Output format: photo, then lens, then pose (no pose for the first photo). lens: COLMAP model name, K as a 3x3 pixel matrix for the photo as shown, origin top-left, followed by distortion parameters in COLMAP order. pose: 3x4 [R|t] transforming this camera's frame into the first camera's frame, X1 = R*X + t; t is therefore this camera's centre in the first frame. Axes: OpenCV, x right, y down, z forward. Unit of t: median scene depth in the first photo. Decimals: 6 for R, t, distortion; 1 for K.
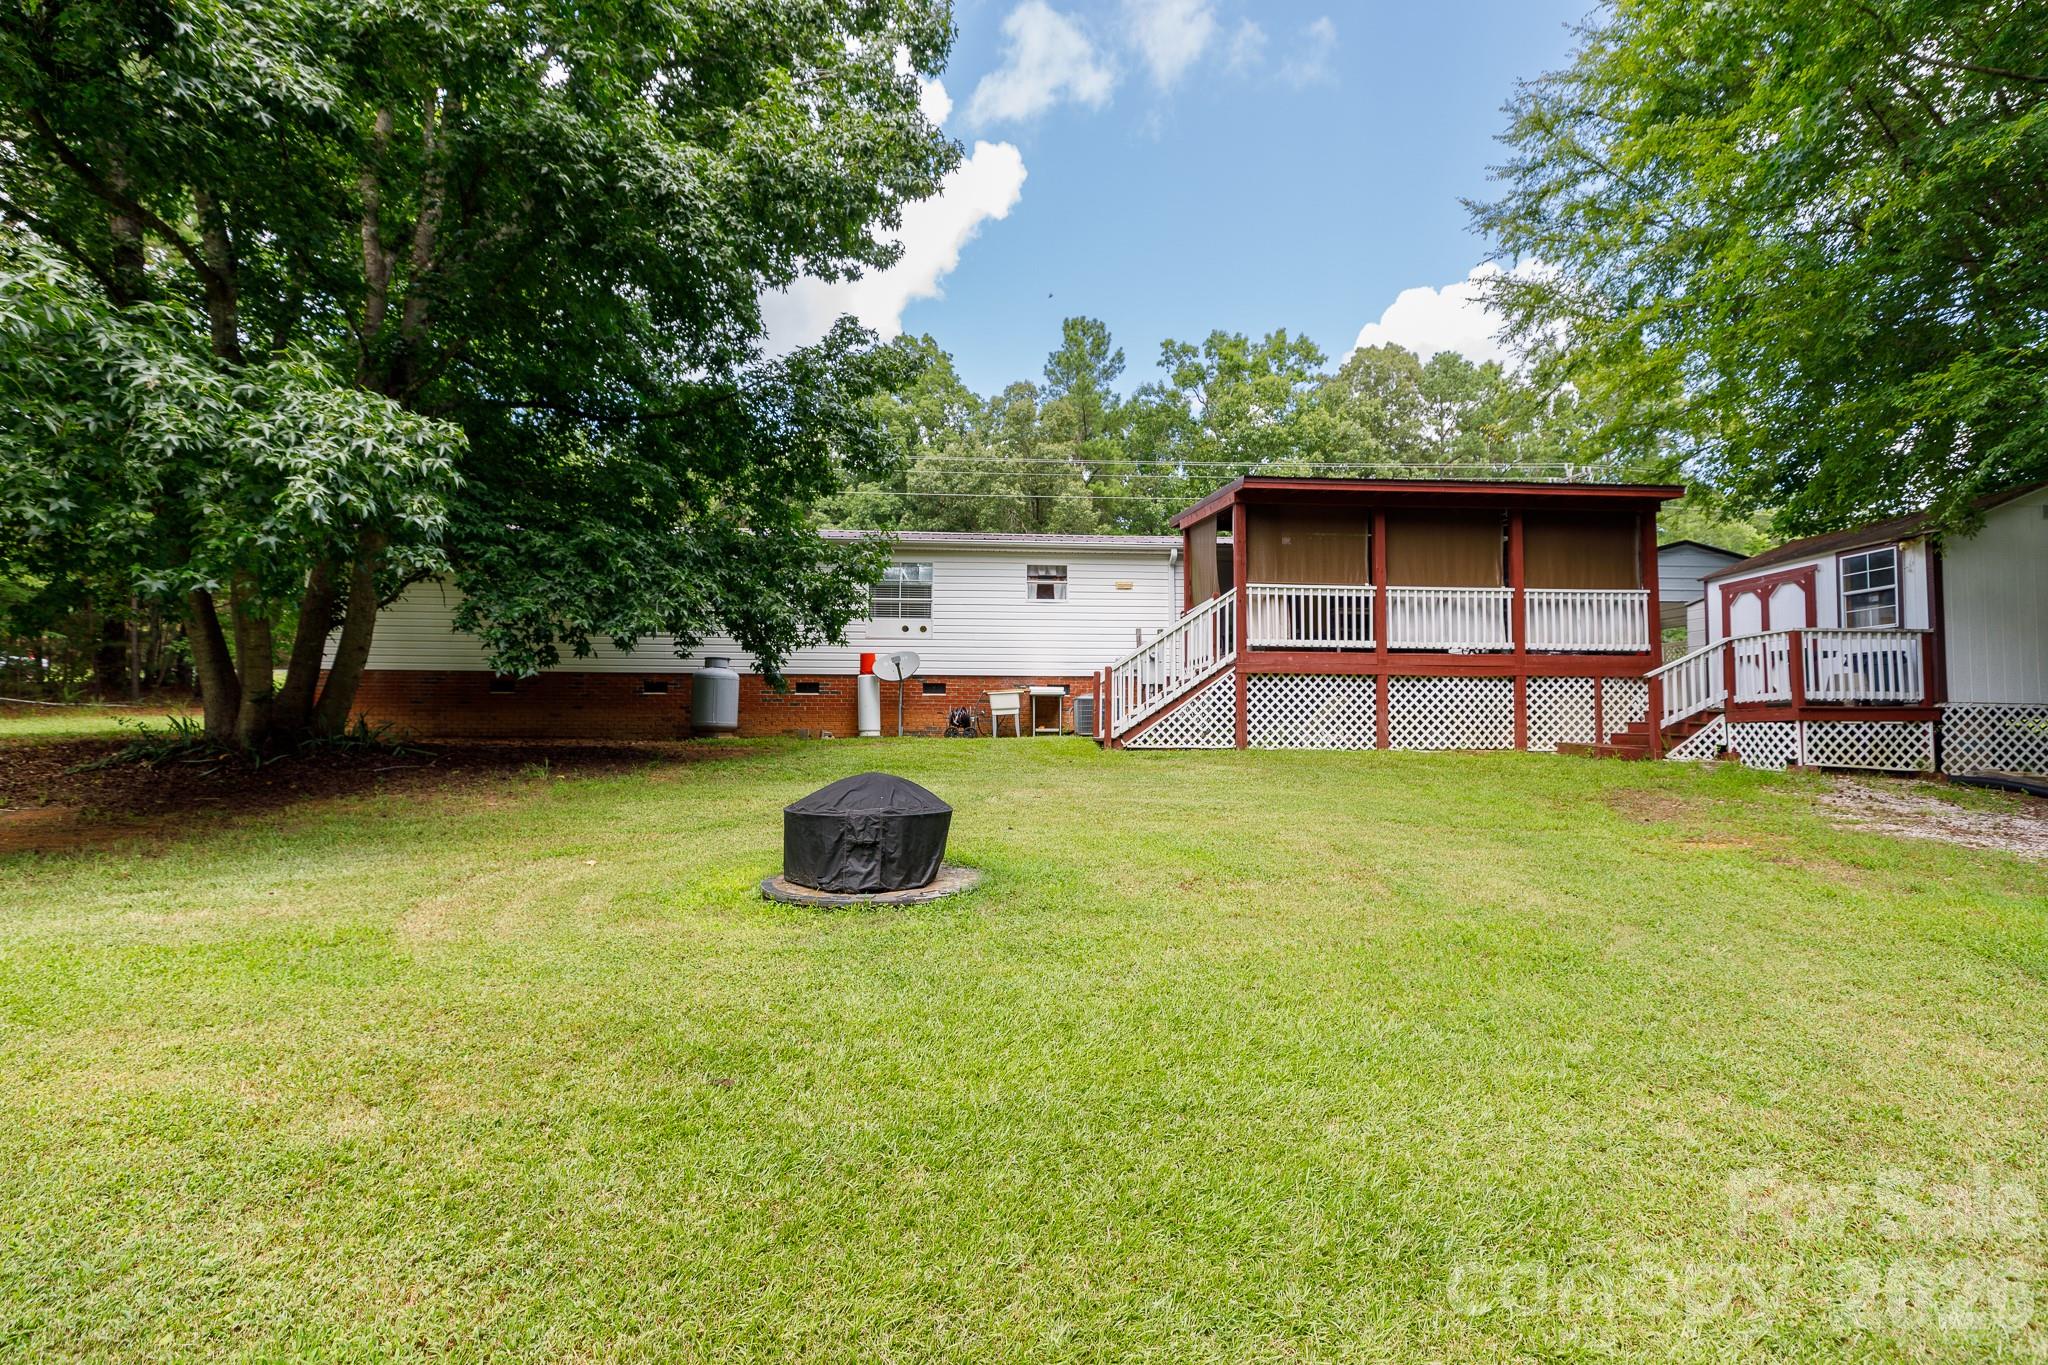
lens RADIAL K [[926.8, 0, 1024.0], [0, 926.8, 682.5], [0, 0, 1]] dist [0.002322, -0.000755]
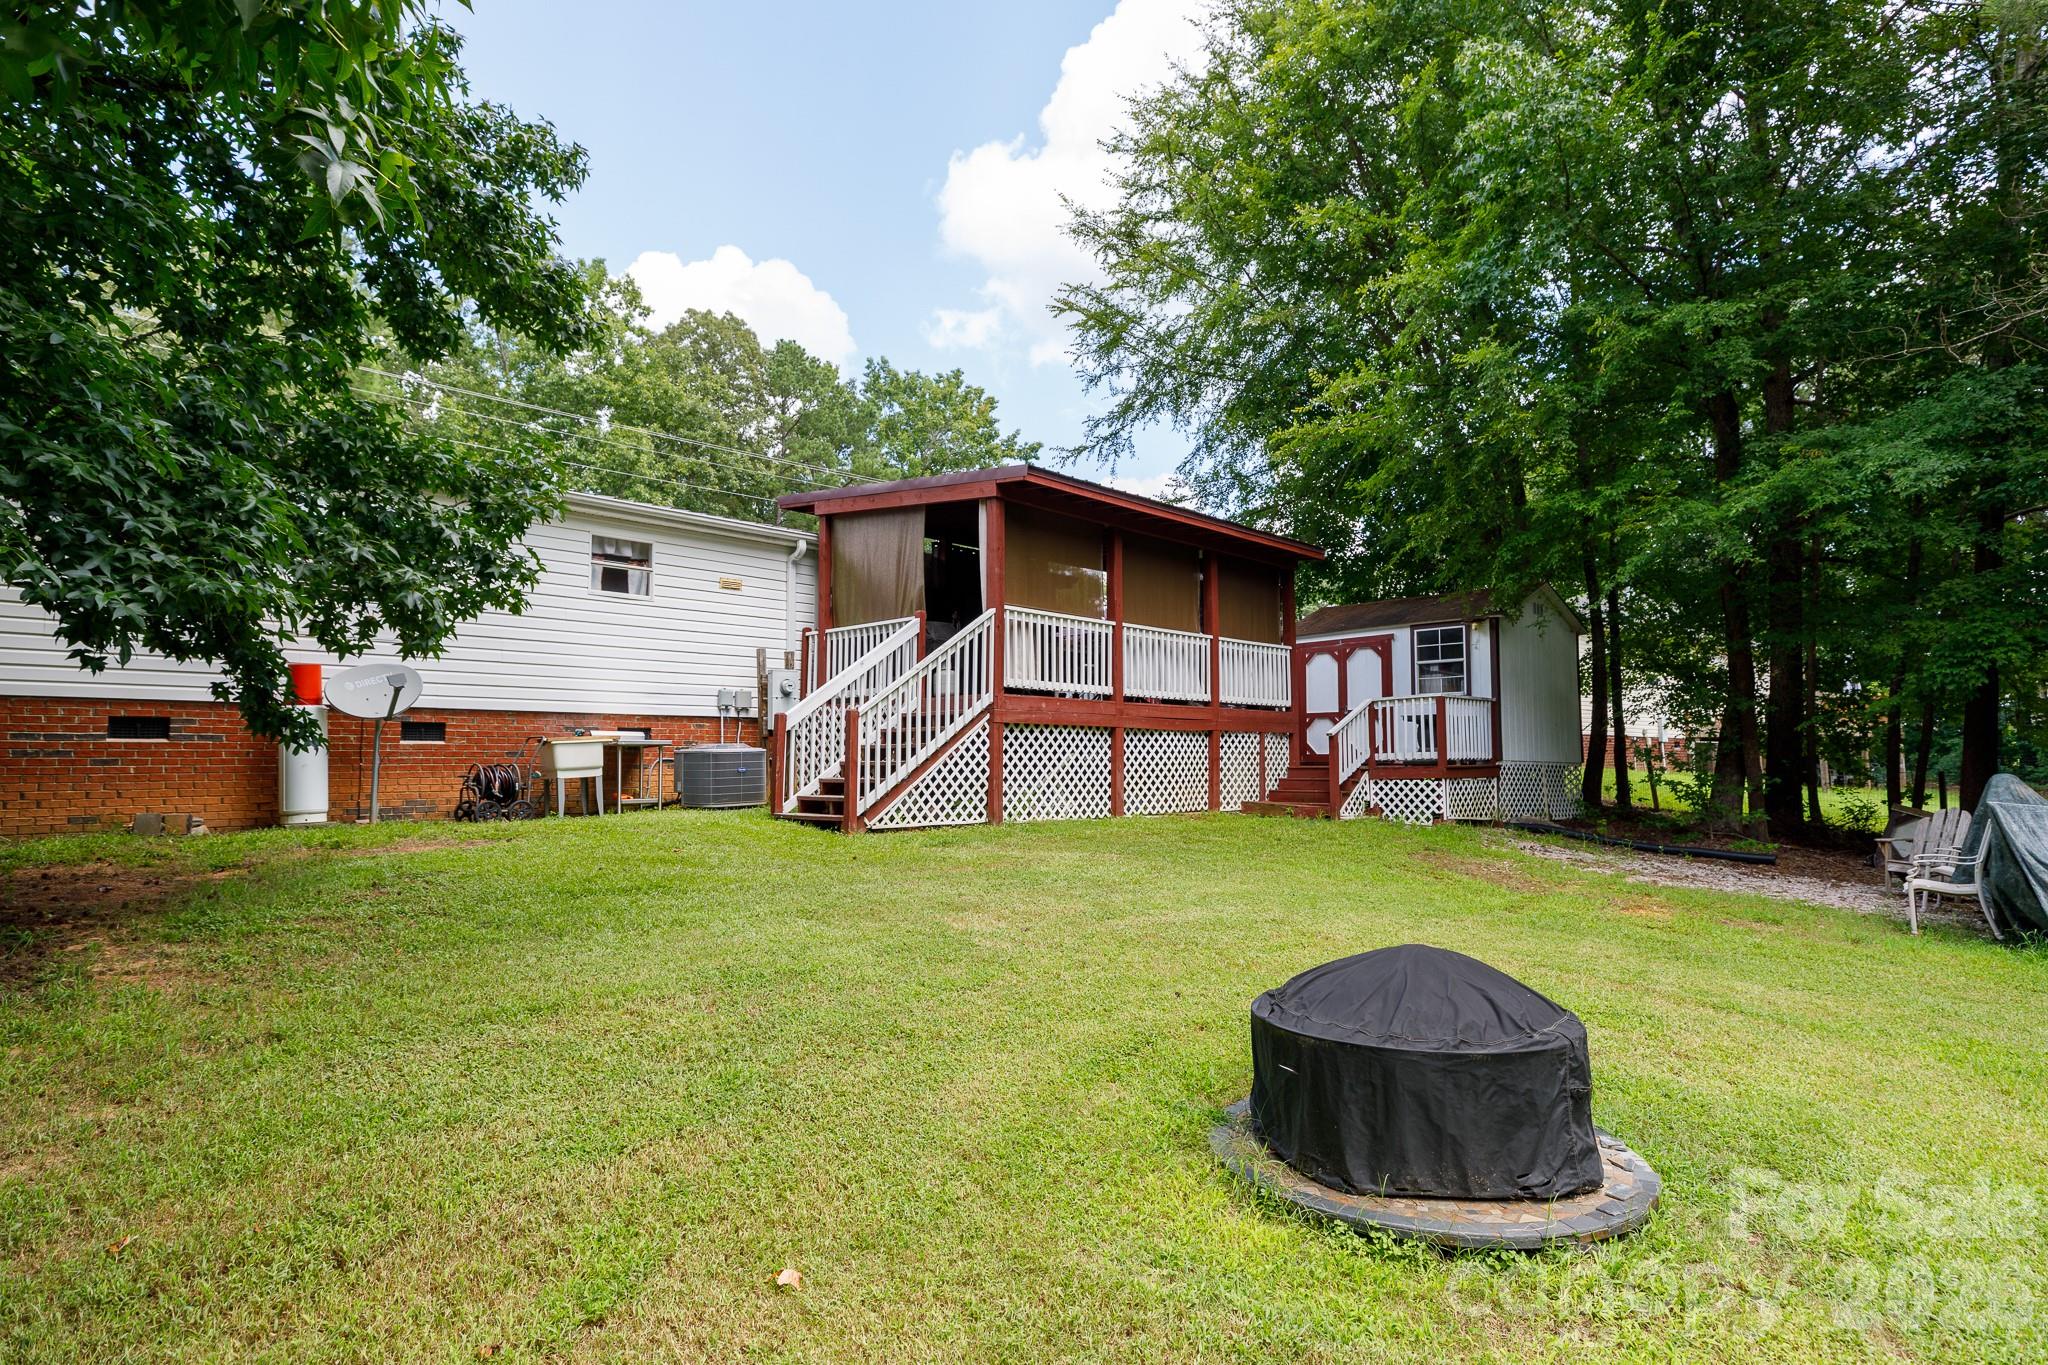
lens RADIAL K [[1114.7, 0, 1024.0], [0, 1114.7, 682.5], [0, 0, 1]] dist [0.000367, 0.000102]
pose [[0.728488, 0.041942, 0.683774, -0.367539], [-0.026285, 0.999100, -0.033280, -0.012988], [-0.684555, 0.006271, 0.728935, 0.321414]]
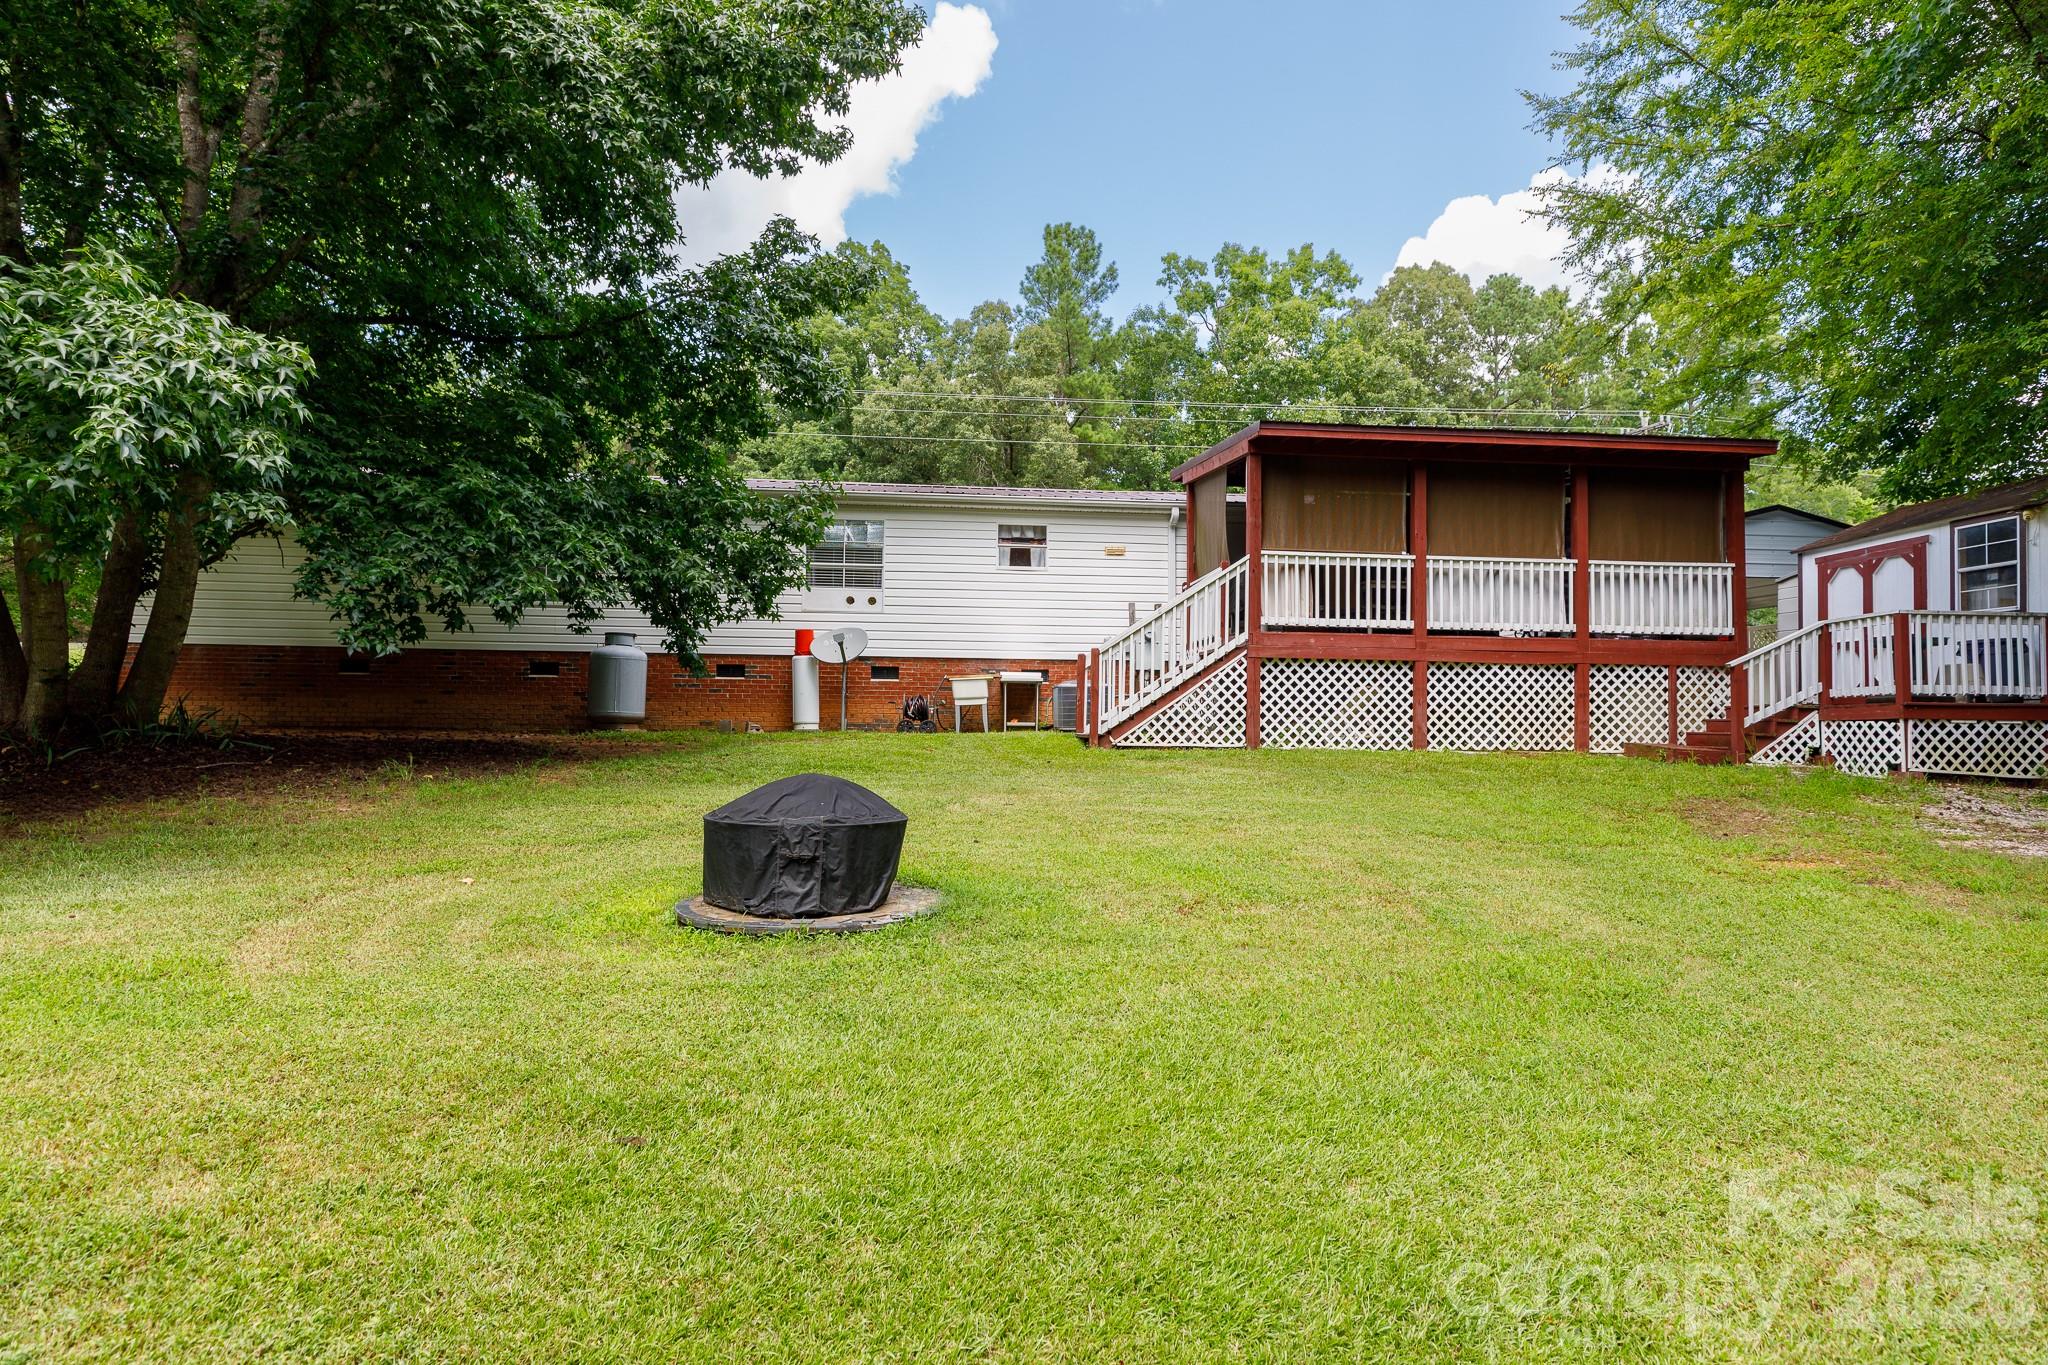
lens RADIAL K [[1121.0, 0, 1024.0], [0, 1121.0, 682.5], [0, 0, 1]] dist [0.000074, -0.000229]
pose [[0.999579, 0.008124, 0.027845, -0.000764], [-0.008519, 0.999864, 0.014096, -0.000099], [-0.027727, -0.014327, 0.999513, -0.005078]]
